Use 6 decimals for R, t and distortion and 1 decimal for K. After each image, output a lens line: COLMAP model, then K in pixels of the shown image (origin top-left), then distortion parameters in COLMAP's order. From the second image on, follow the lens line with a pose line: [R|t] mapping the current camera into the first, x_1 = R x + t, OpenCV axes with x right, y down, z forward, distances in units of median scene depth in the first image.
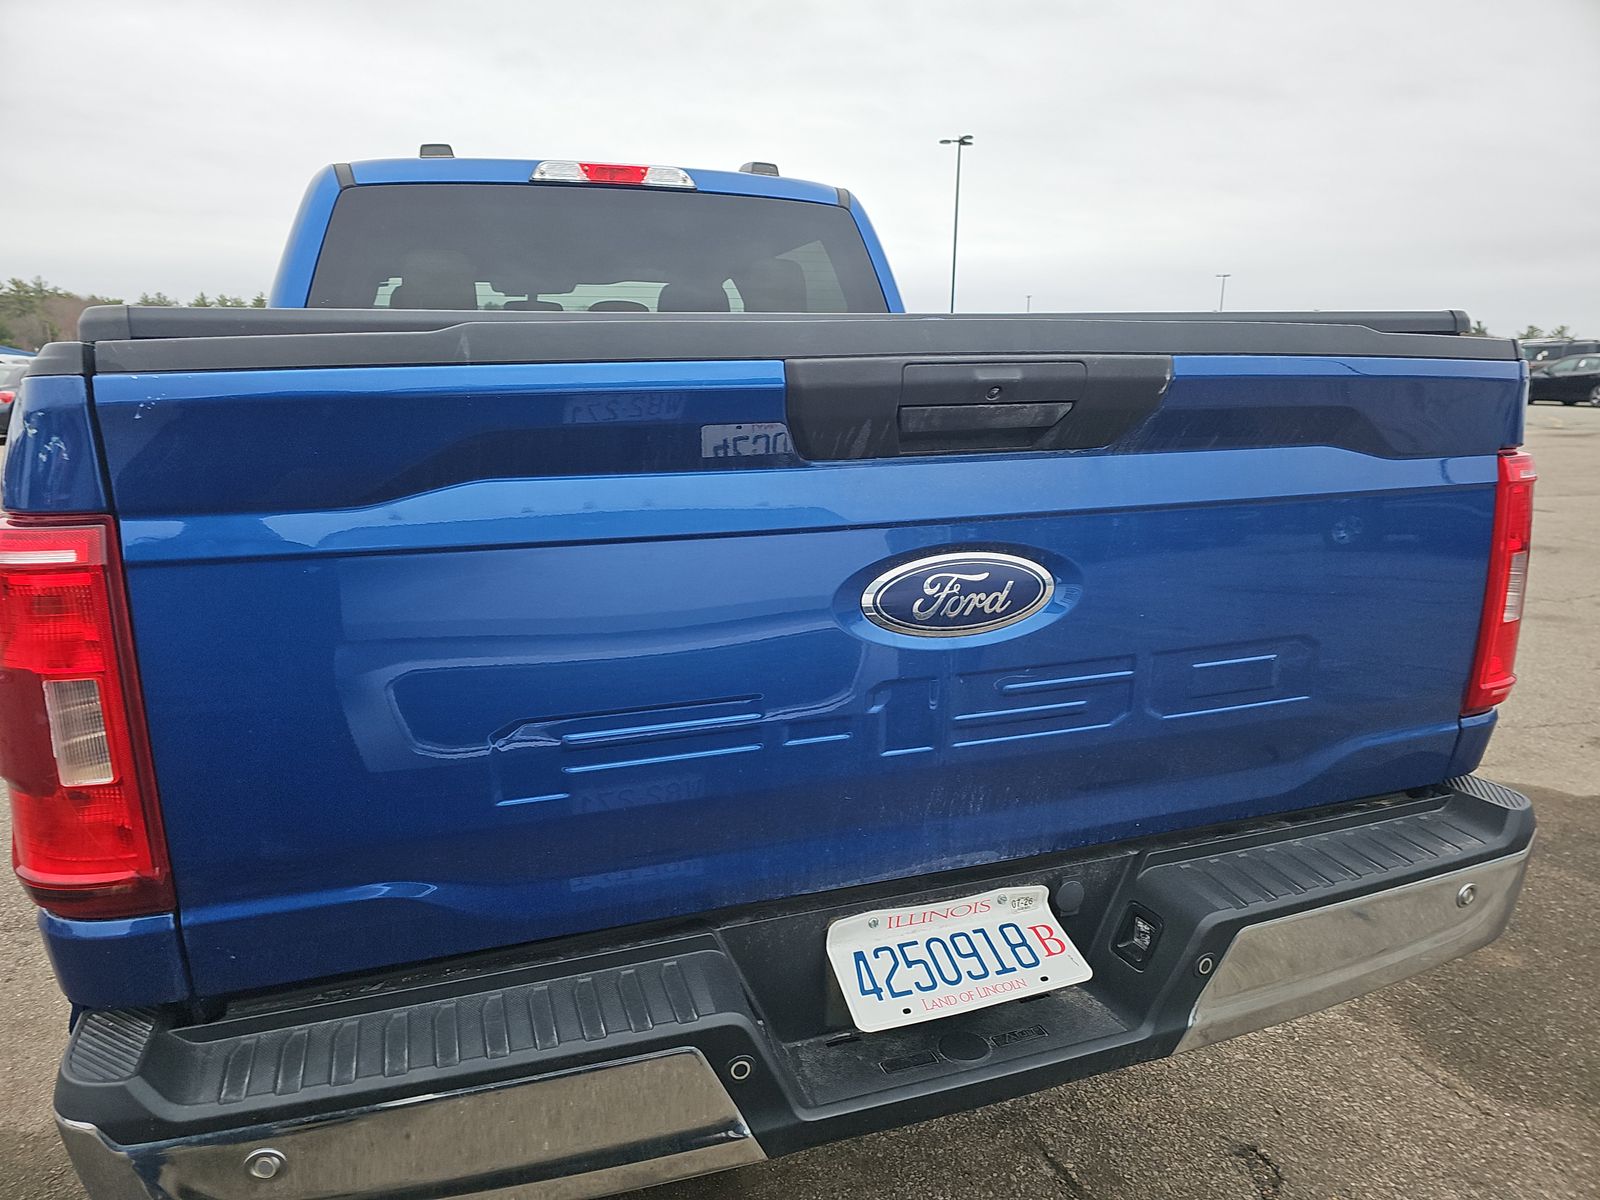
lens RADIAL K [[1084.8, 0, 795.7], [0, 1084.8, 548.5], [0, 0, 1]] dist [0.021867, -0.022542]
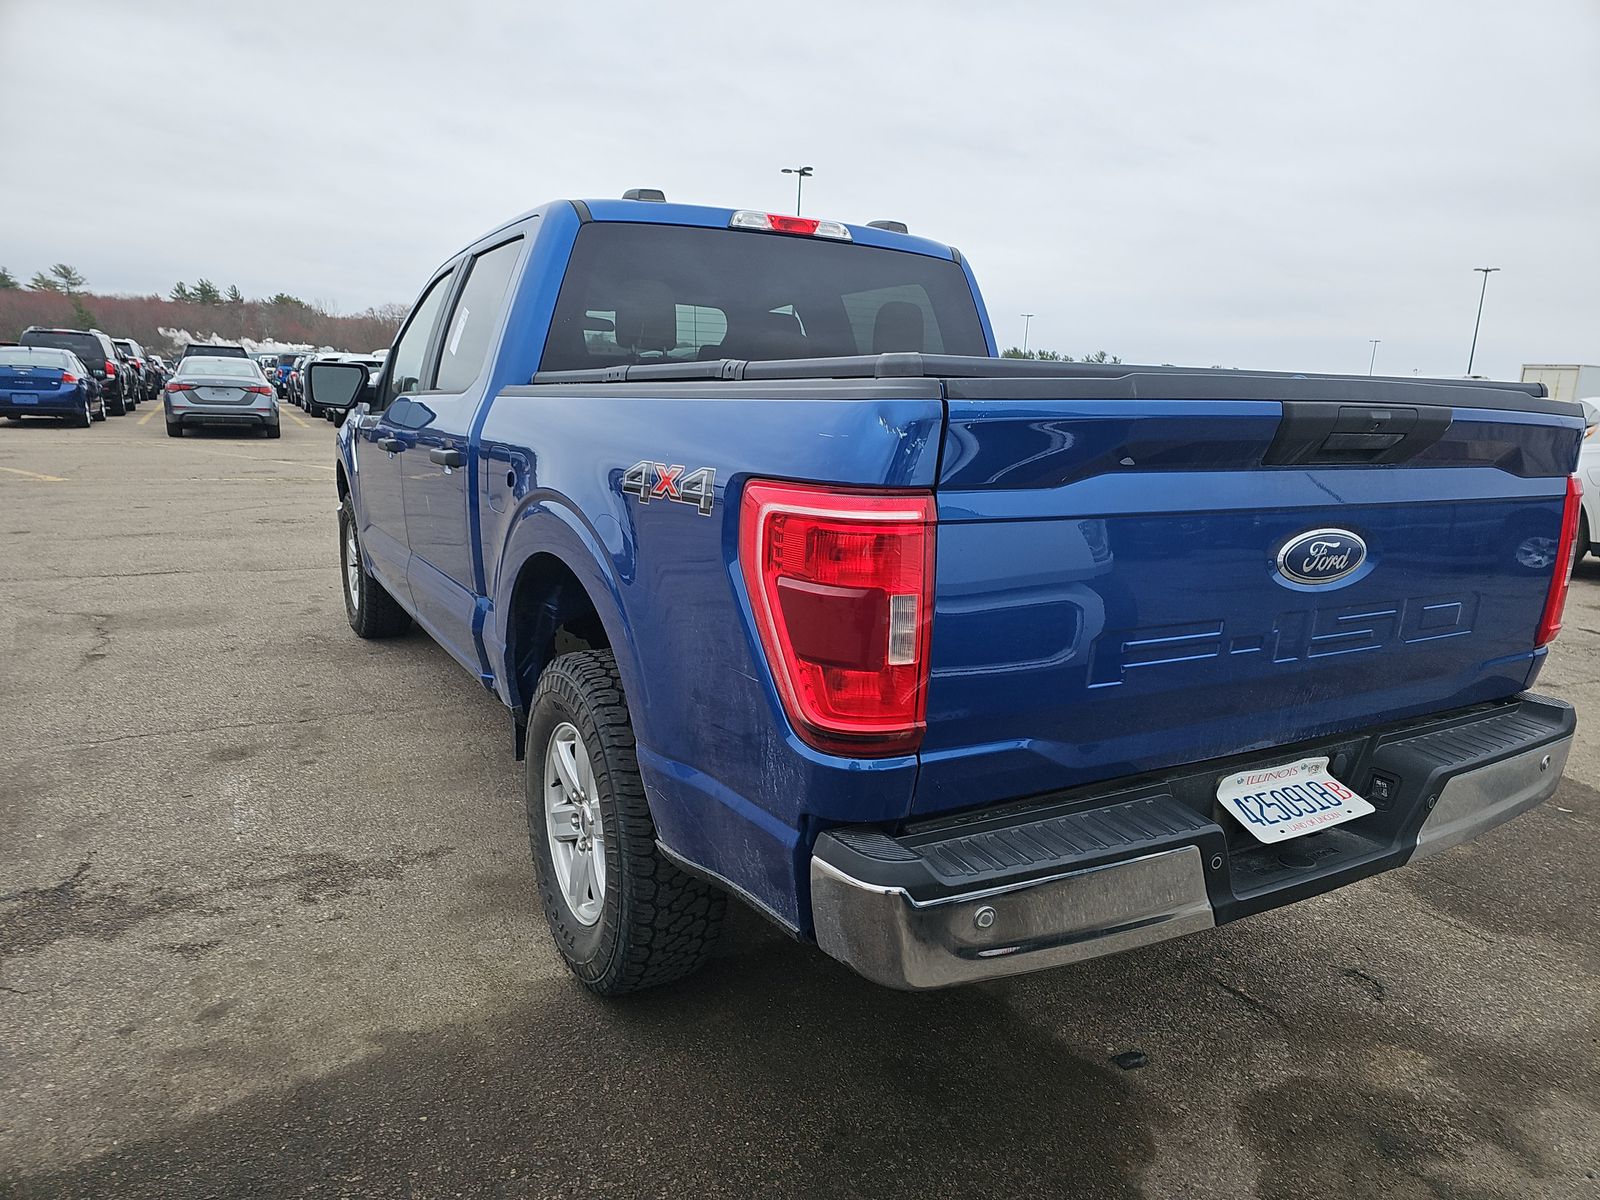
lens RADIAL K [[1089.0, 0, 802.2], [0, 1089.0, 561.8], [0, 0, 1]] dist [0.024482, -0.029173]
pose [[0.980580, 0.009052, 0.195913, -0.770570], [-0.008118, 0.999952, -0.005572, 0.057050], [-0.195954, 0.003873, 0.980605, -0.328003]]
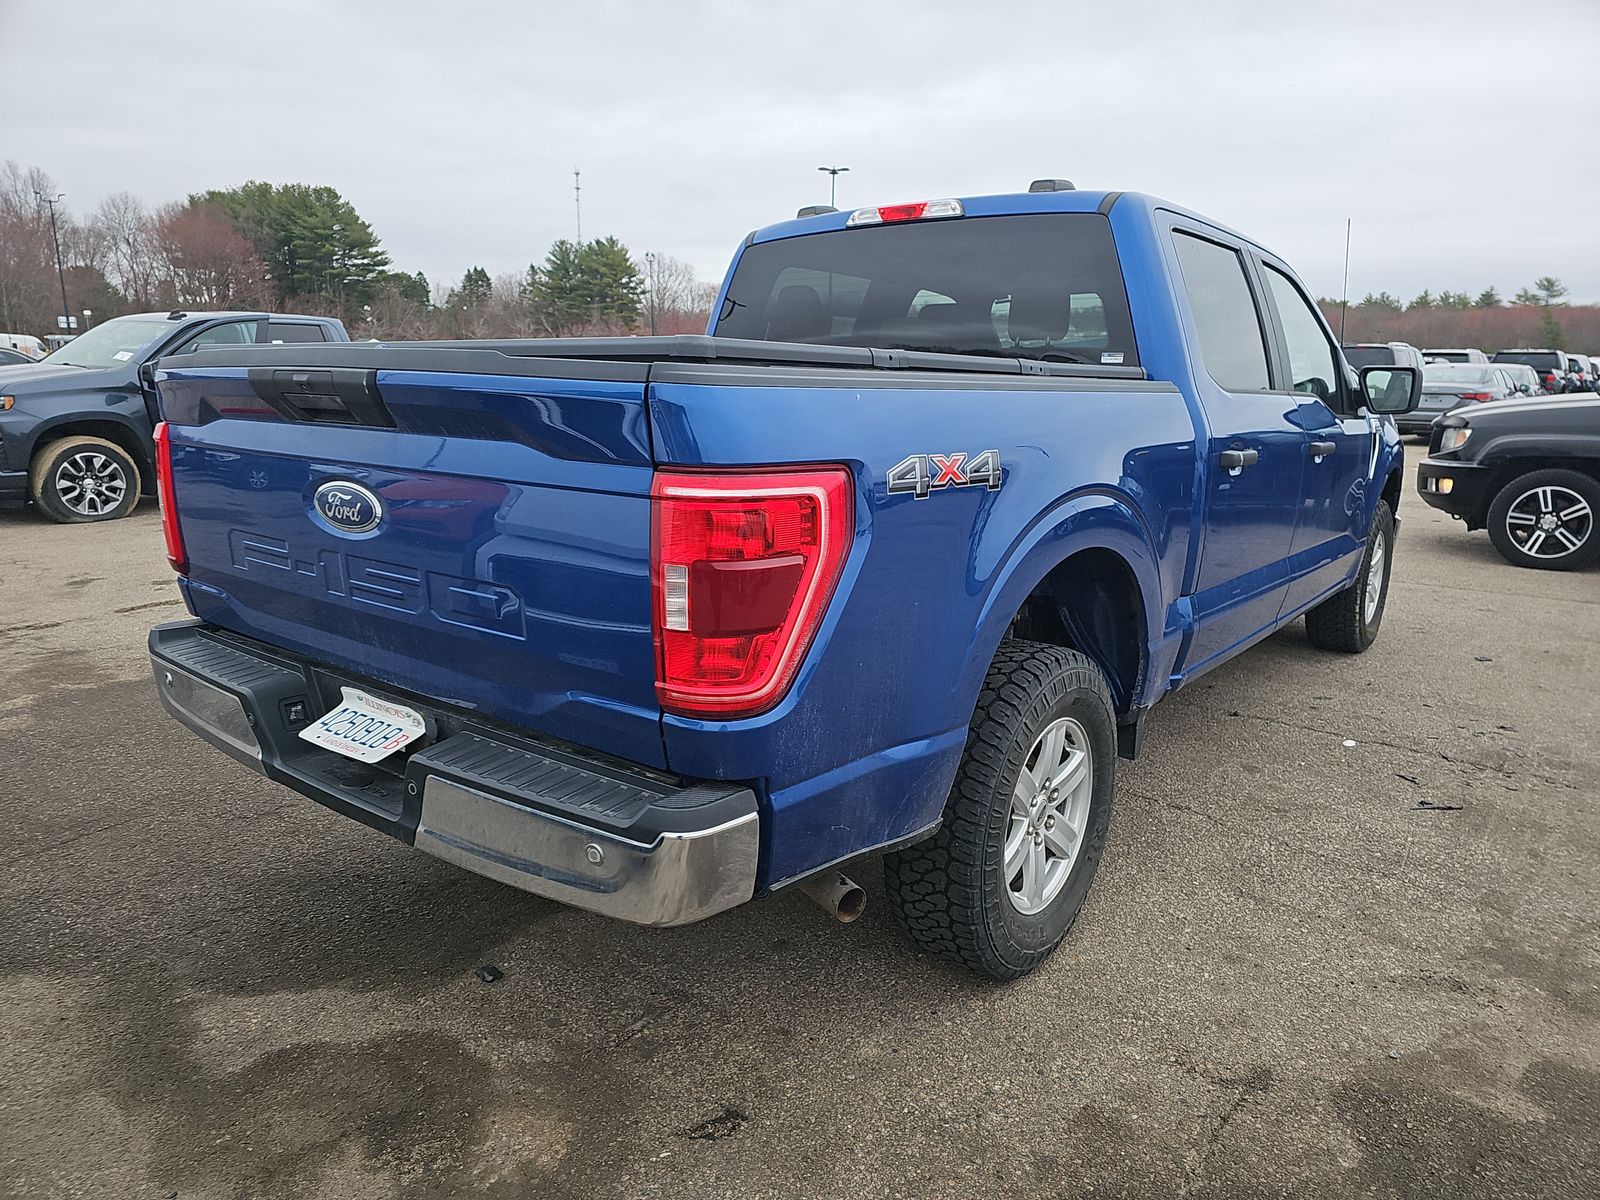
lens RADIAL K [[1084.8, 0, 795.7], [0, 1084.8, 548.5], [0, 0, 1]] dist [0.021867, -0.022542]
pose [[0.532155, 0.148189, -0.833577, 1.730164], [-0.150565, 0.985433, 0.079065, -0.118532], [0.833151, 0.083433, 0.546715, 0.581042]]
